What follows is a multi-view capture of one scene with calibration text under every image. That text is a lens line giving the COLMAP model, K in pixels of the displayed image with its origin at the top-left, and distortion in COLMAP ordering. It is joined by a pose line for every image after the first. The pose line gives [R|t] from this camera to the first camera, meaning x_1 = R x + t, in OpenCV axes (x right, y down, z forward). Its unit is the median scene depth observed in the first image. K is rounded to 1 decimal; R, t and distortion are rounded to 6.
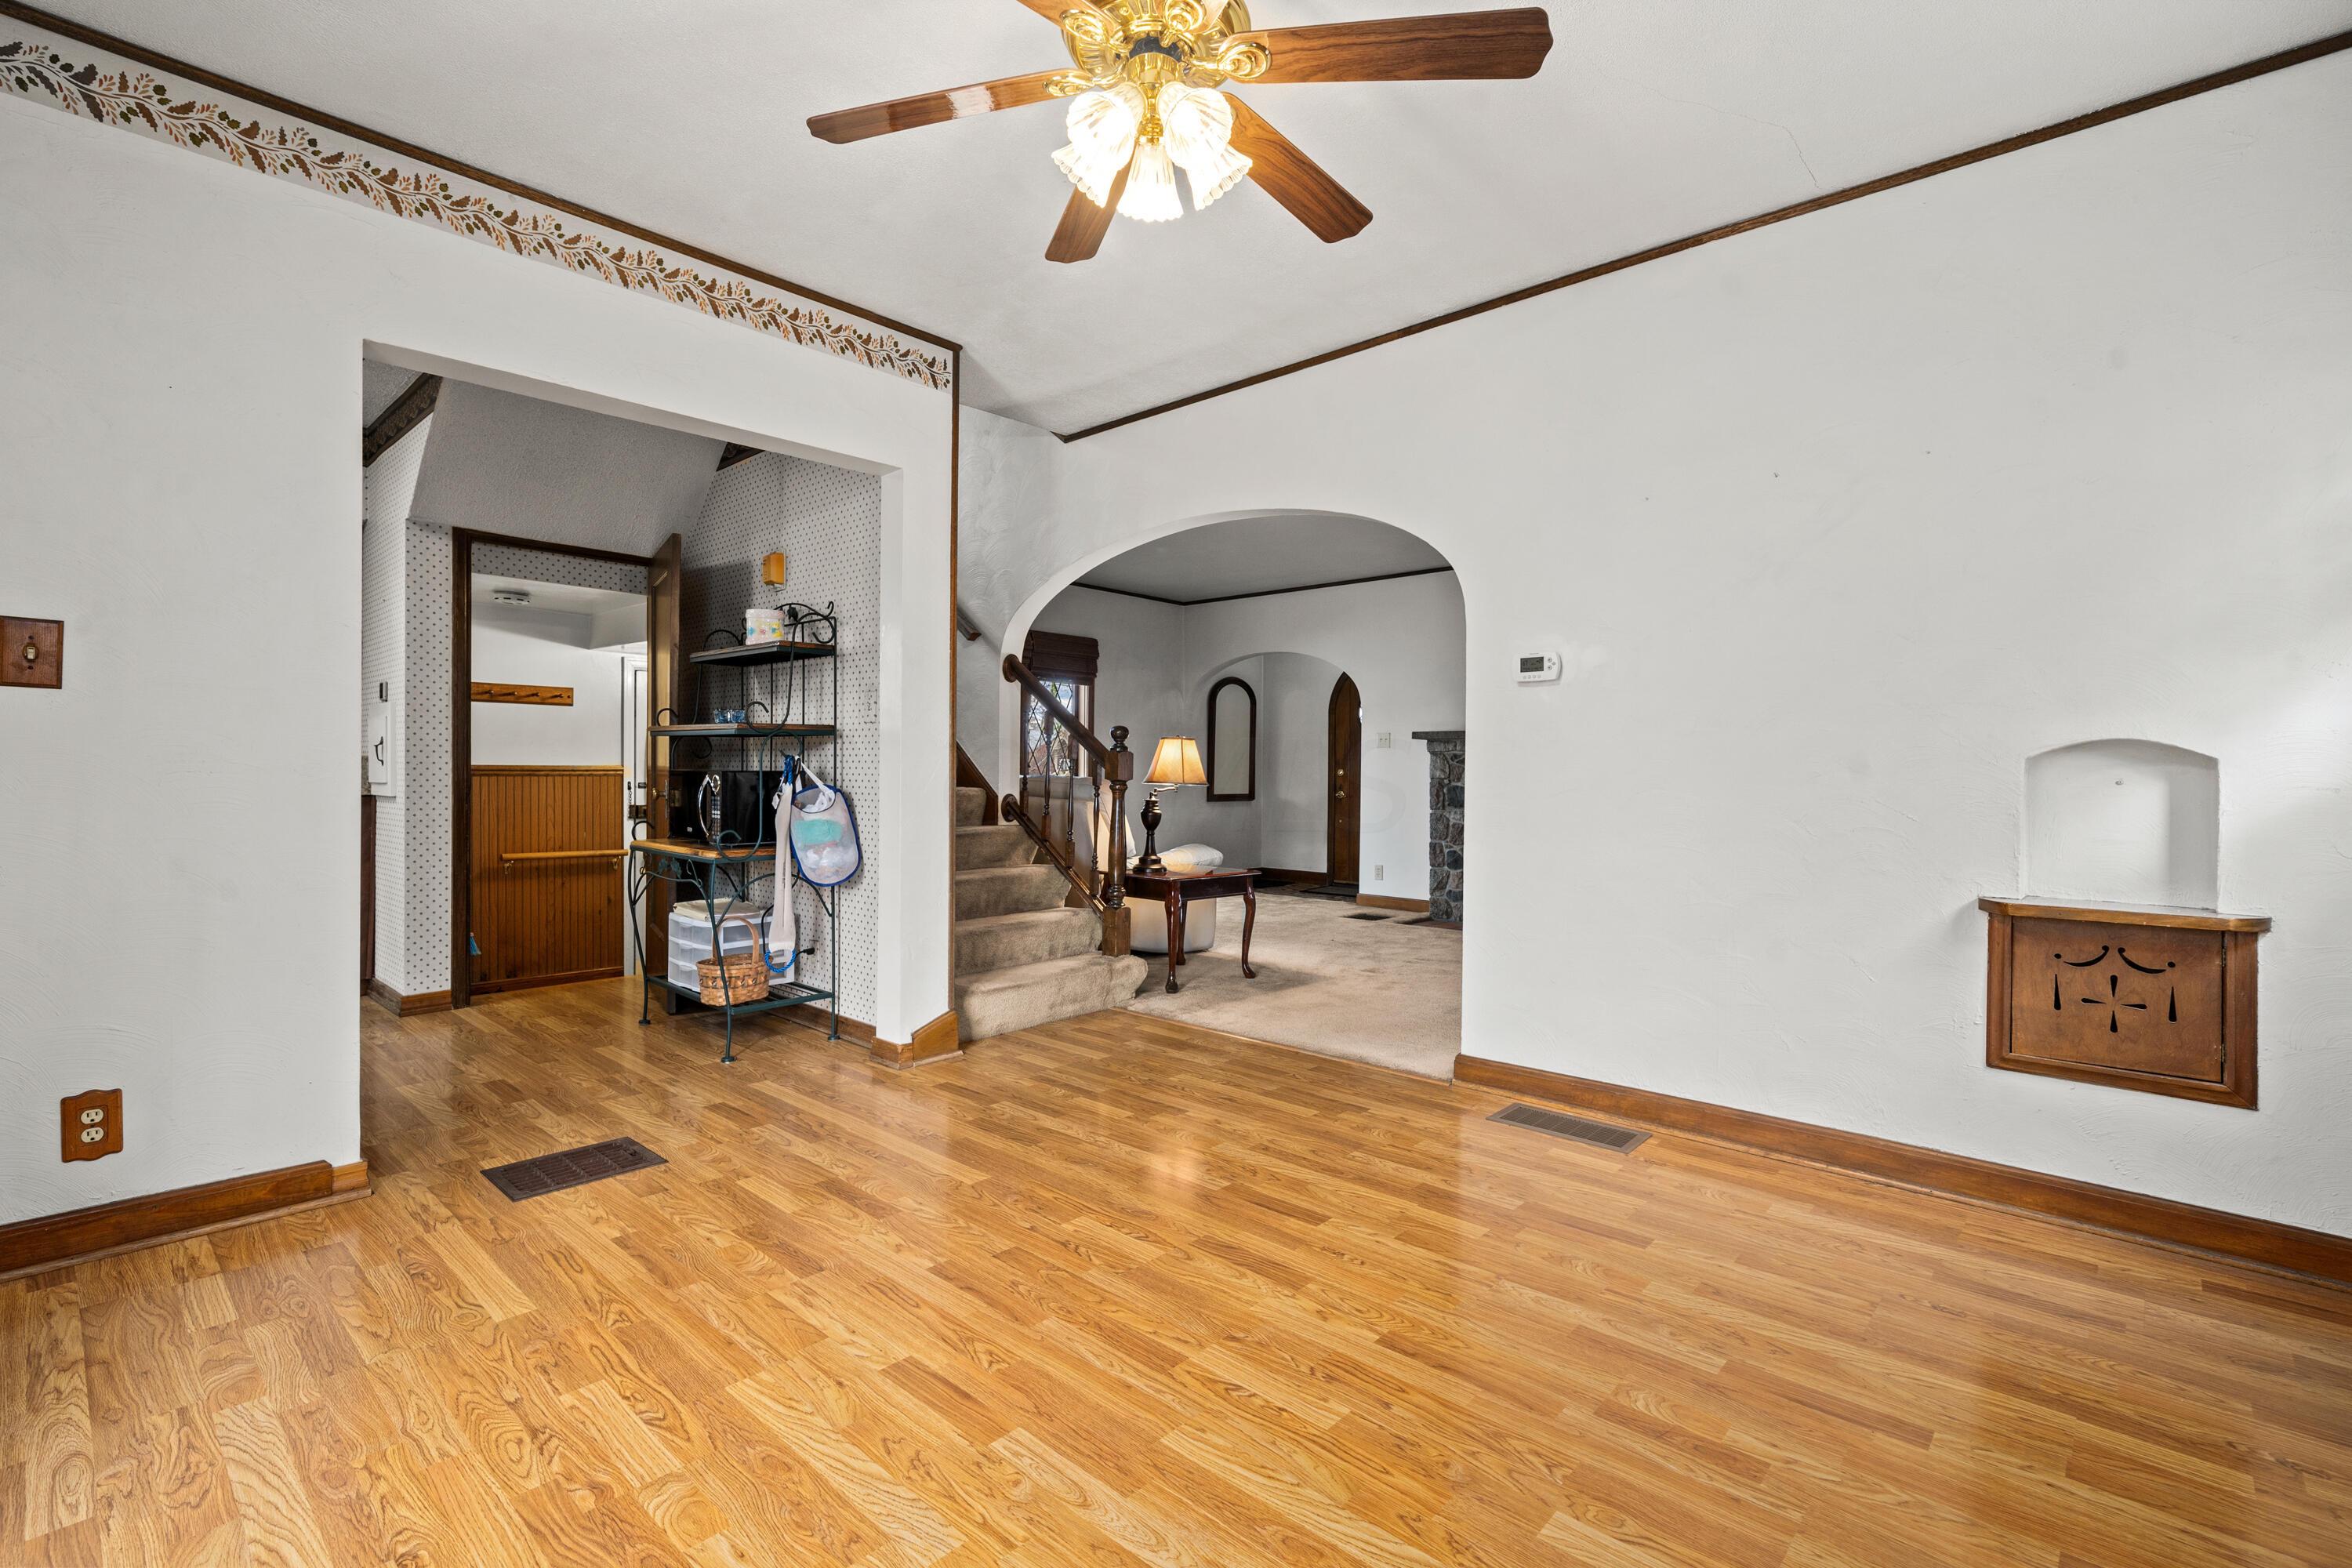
lens RADIAL K [[1064.4, 0, 1171.8], [0, 1064.4, 763.6], [0, 0, 1]] dist [0.000027, -0.000116]
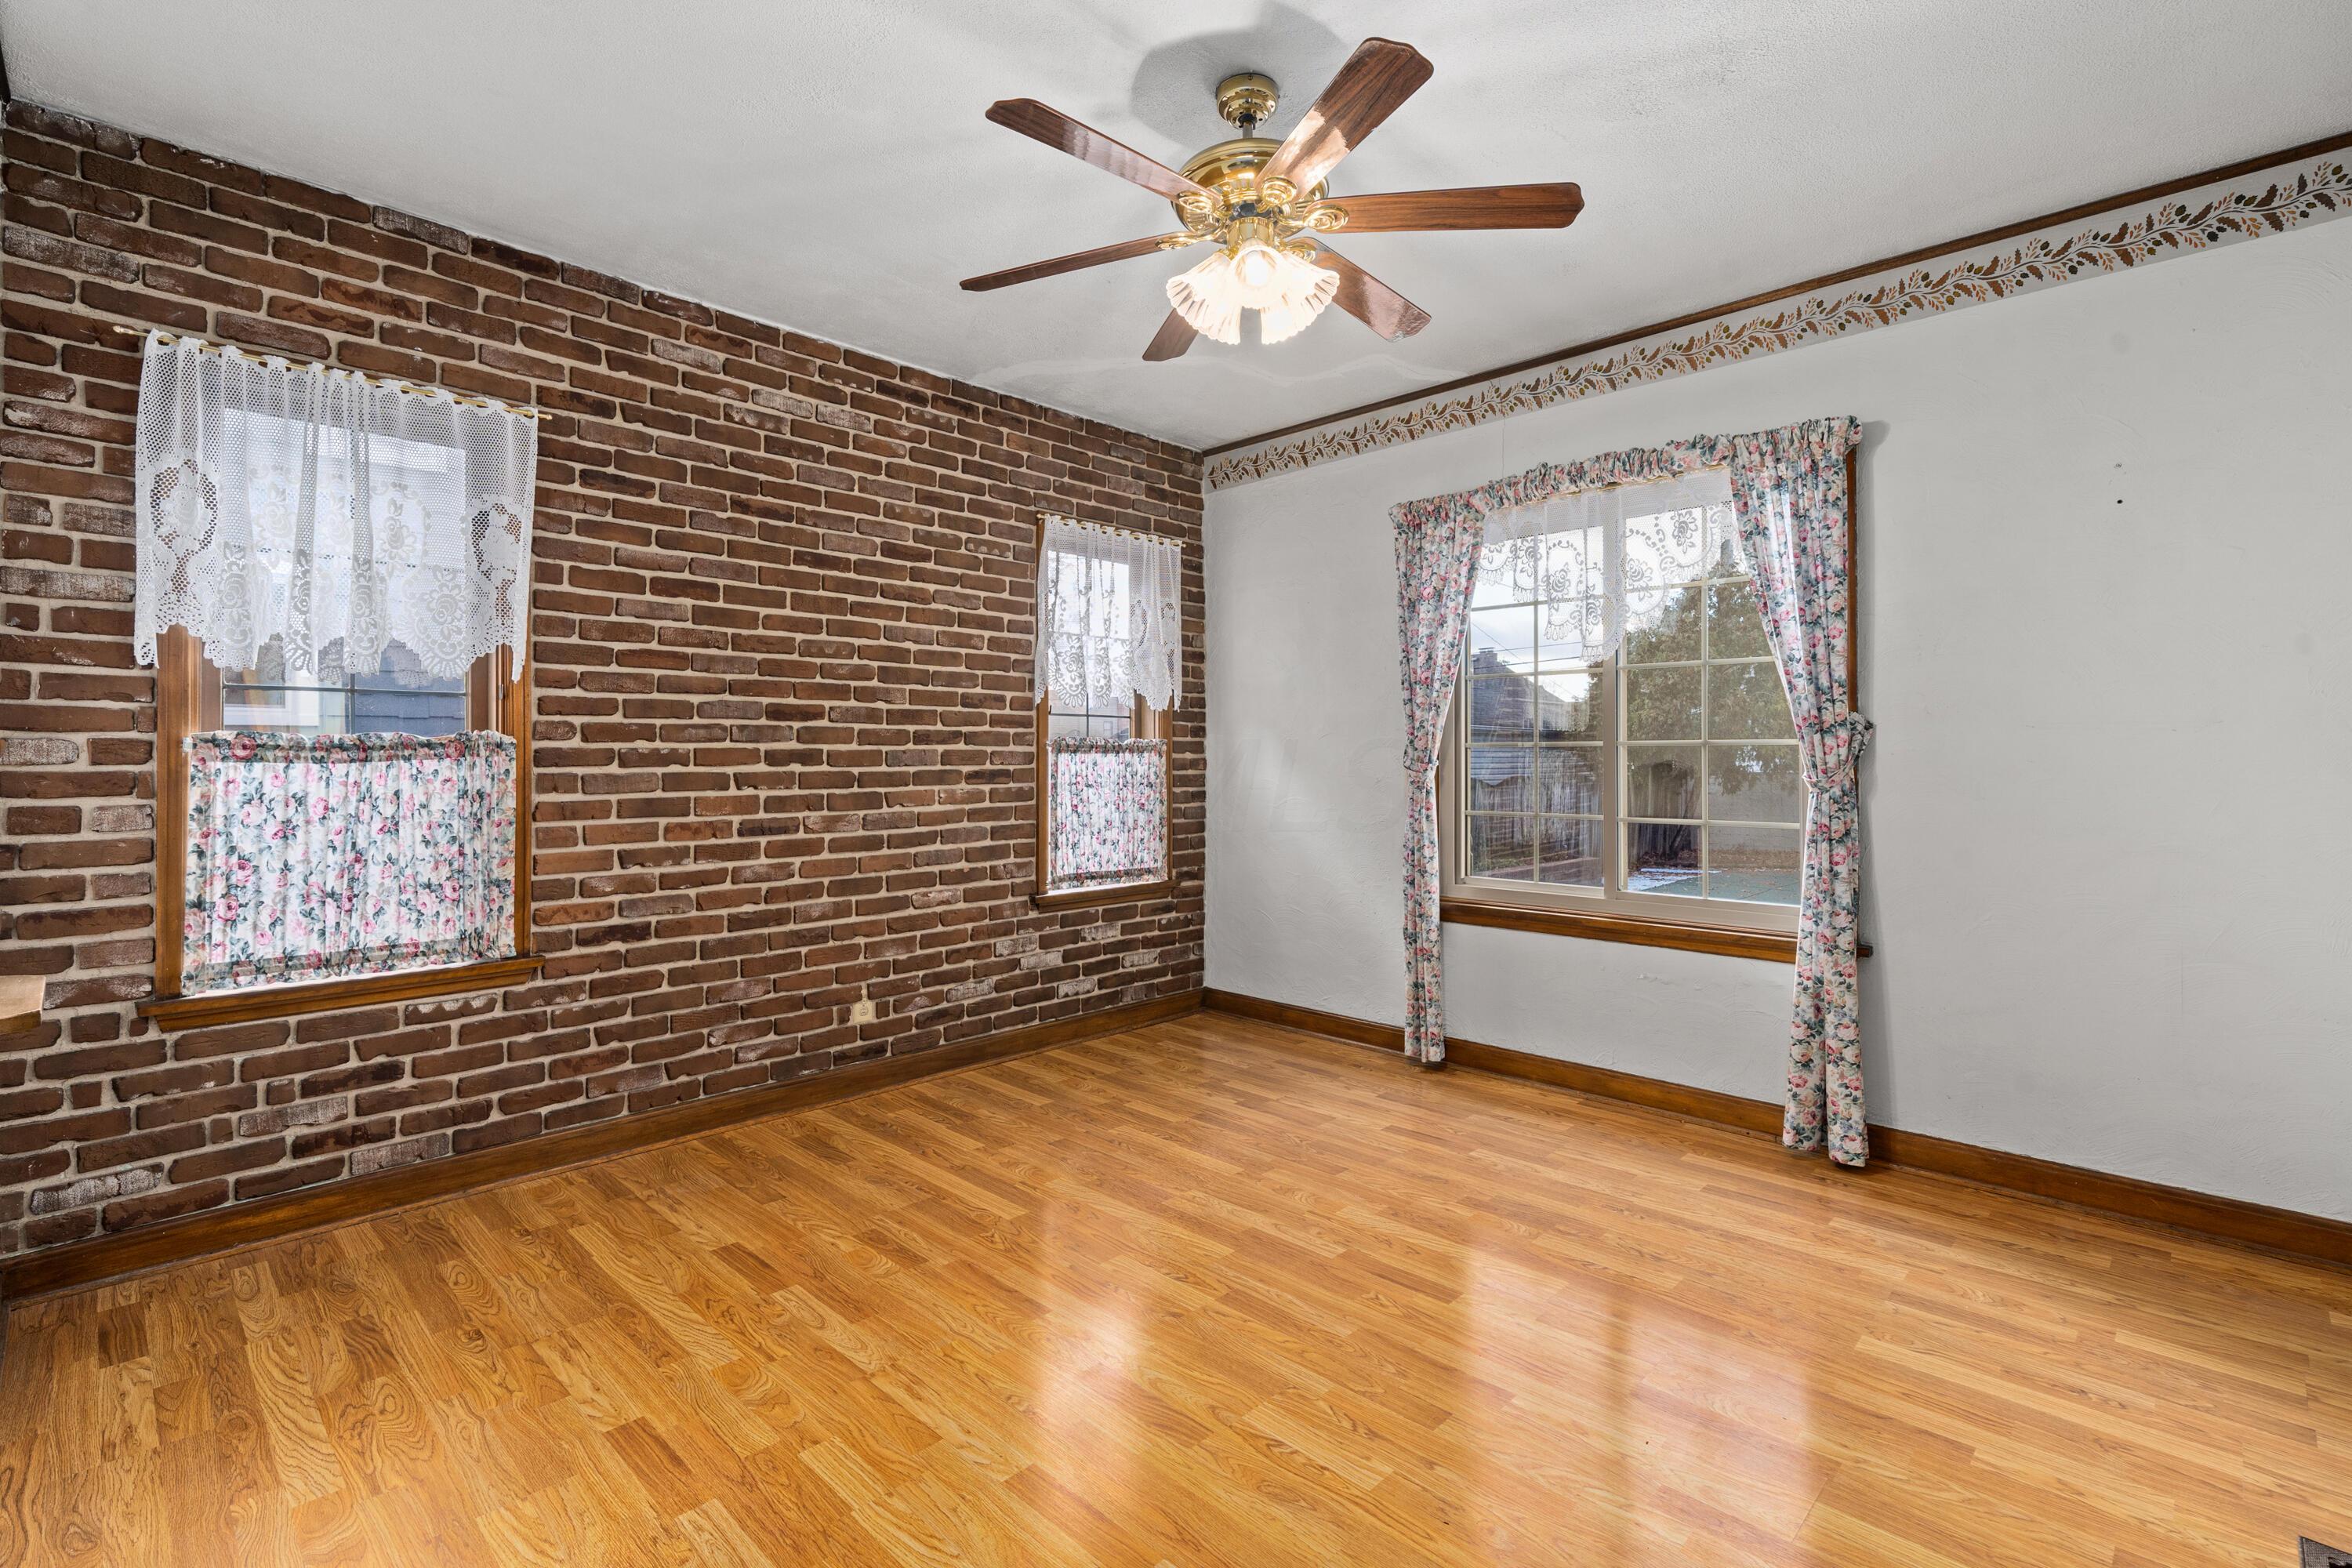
lens RADIAL K [[1072.1, 0, 1176.0], [0, 1072.1, 746.4], [0, 0, 1]] dist [0.000633, -0.000060]
pose [[-0.999660, -0.007090, 0.025074, 0.027690], [-0.007412, 0.999891, -0.012807, -0.041774], [-0.024981, -0.012988, -0.999604, 1.830114]]
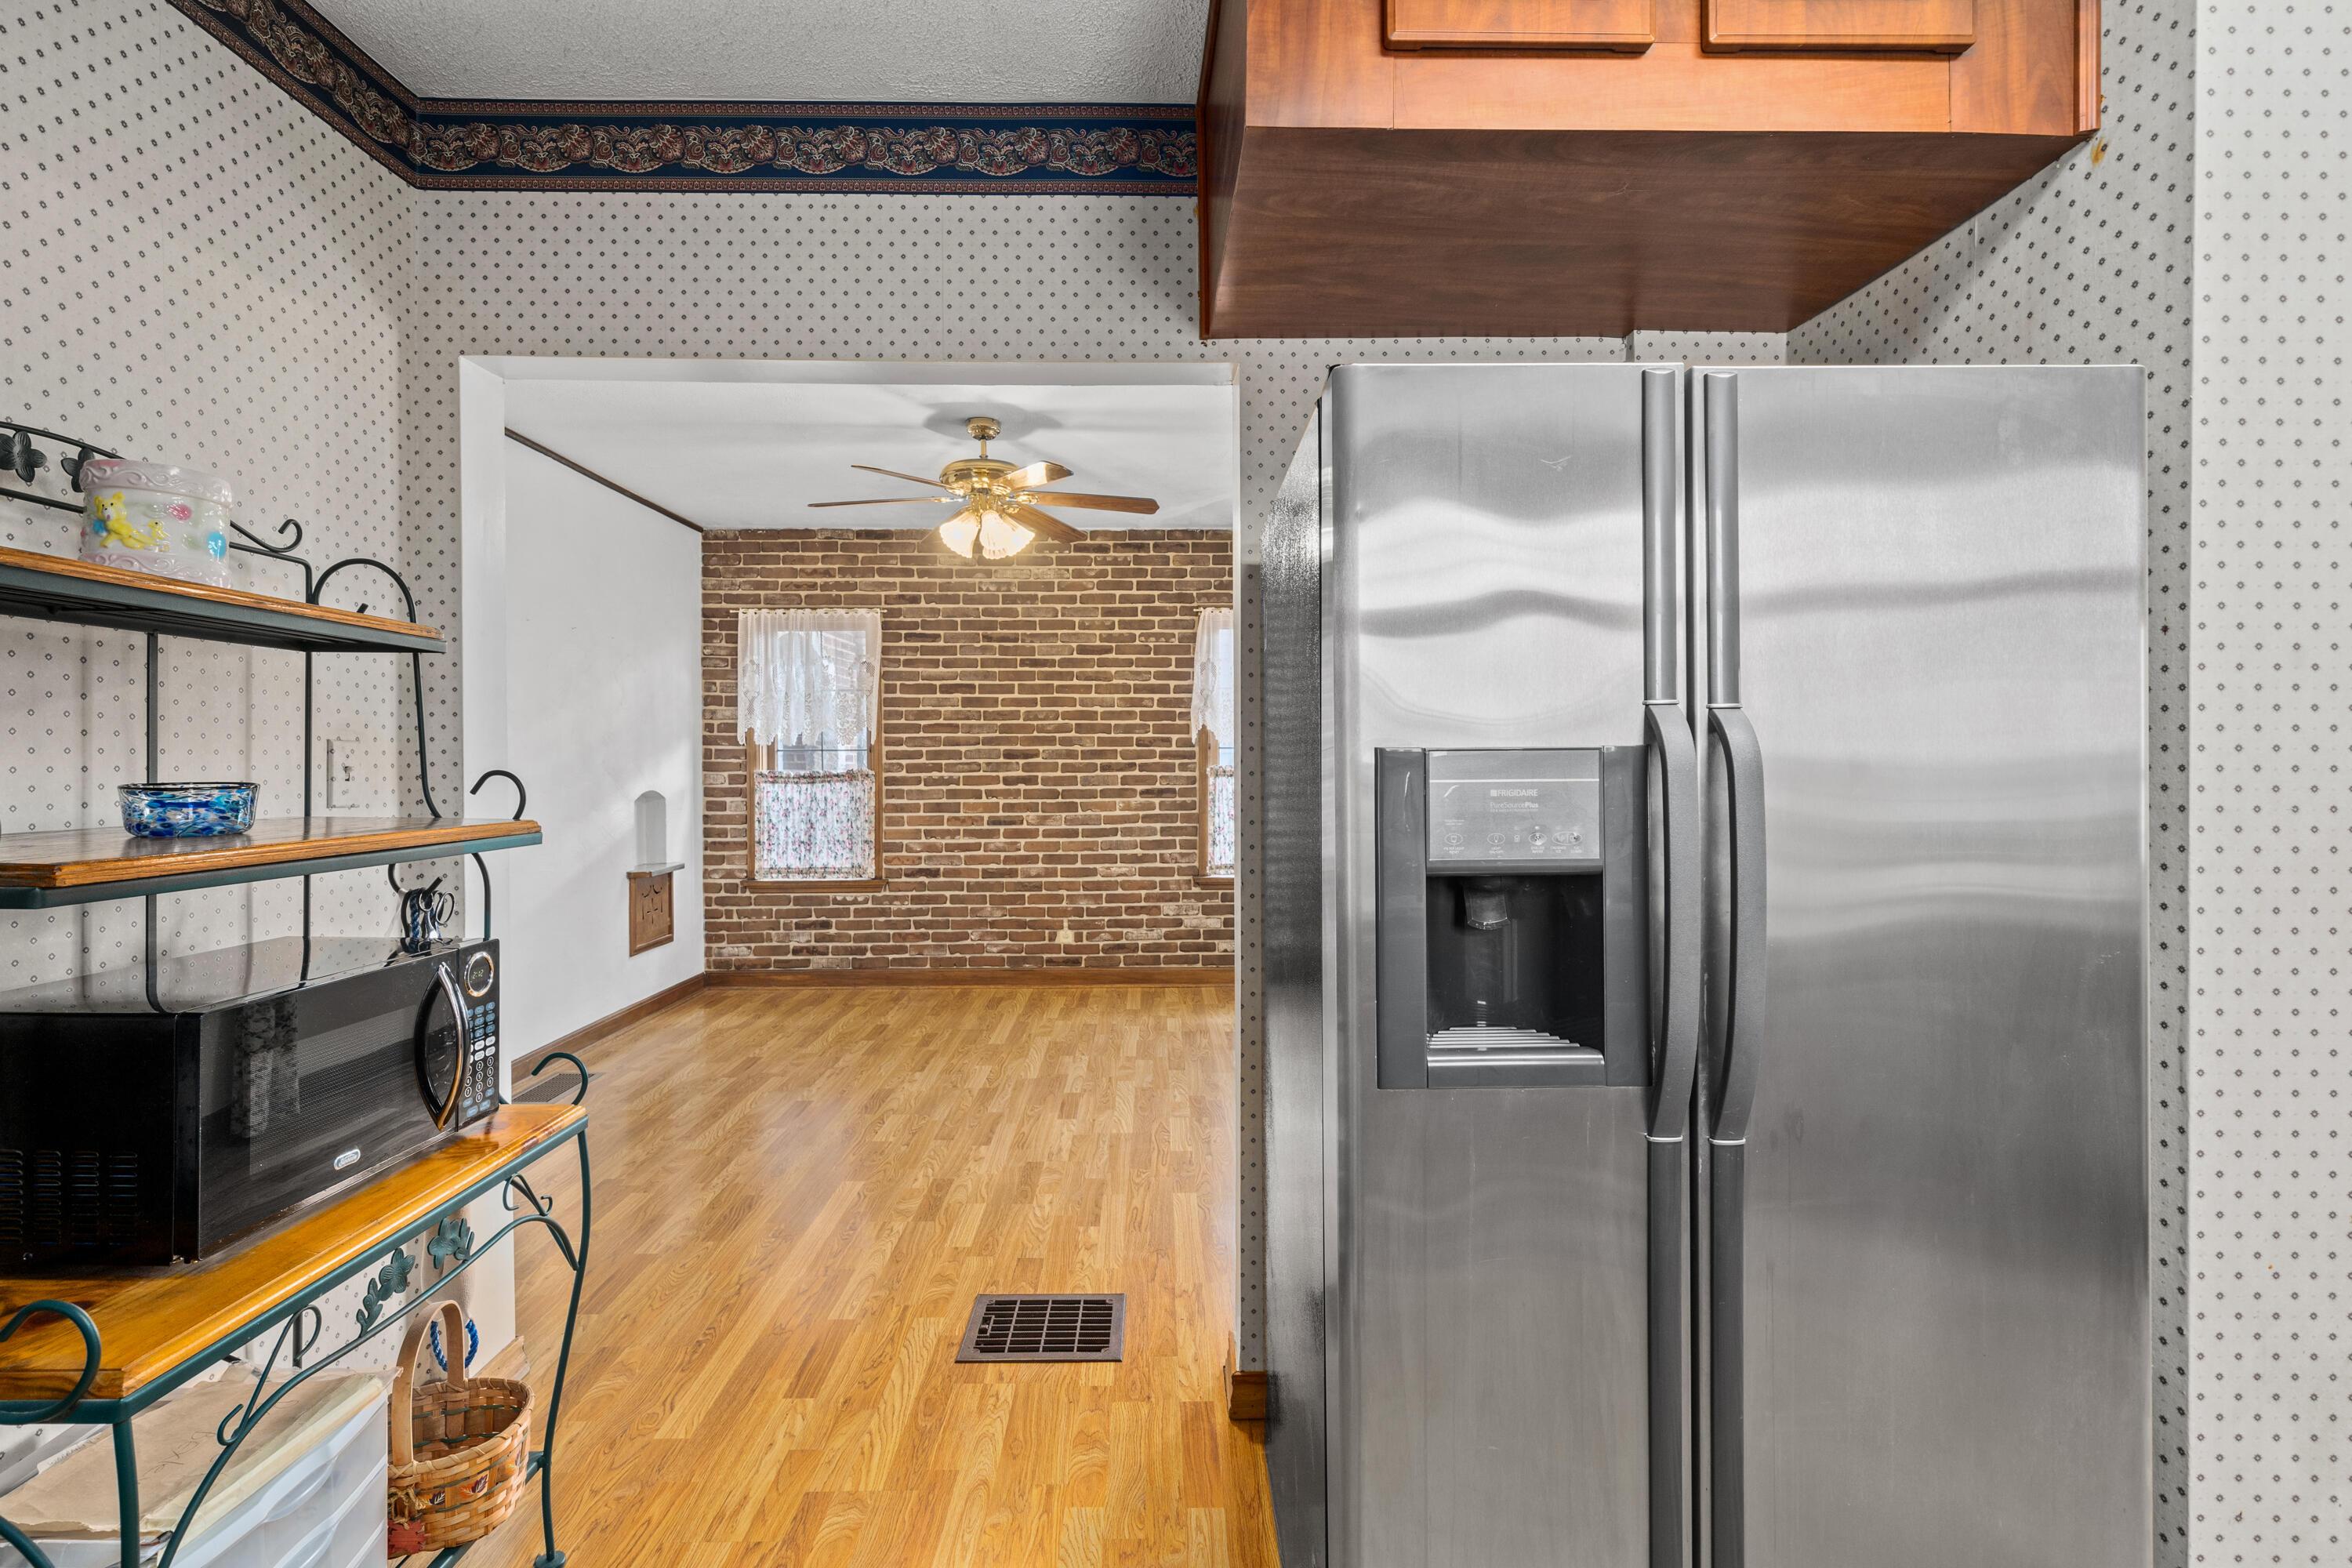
lens RADIAL K [[1064.4, 0, 1171.8], [0, 1064.4, 763.6], [0, 0, 1]] dist [0.000027, -0.000116]
pose [[-0.691348, -0.010267, 0.722449, -1.515680], [-0.003358, 0.999934, 0.010997, -0.112414], [-0.722514, 0.005177, -0.691337, 1.838366]]
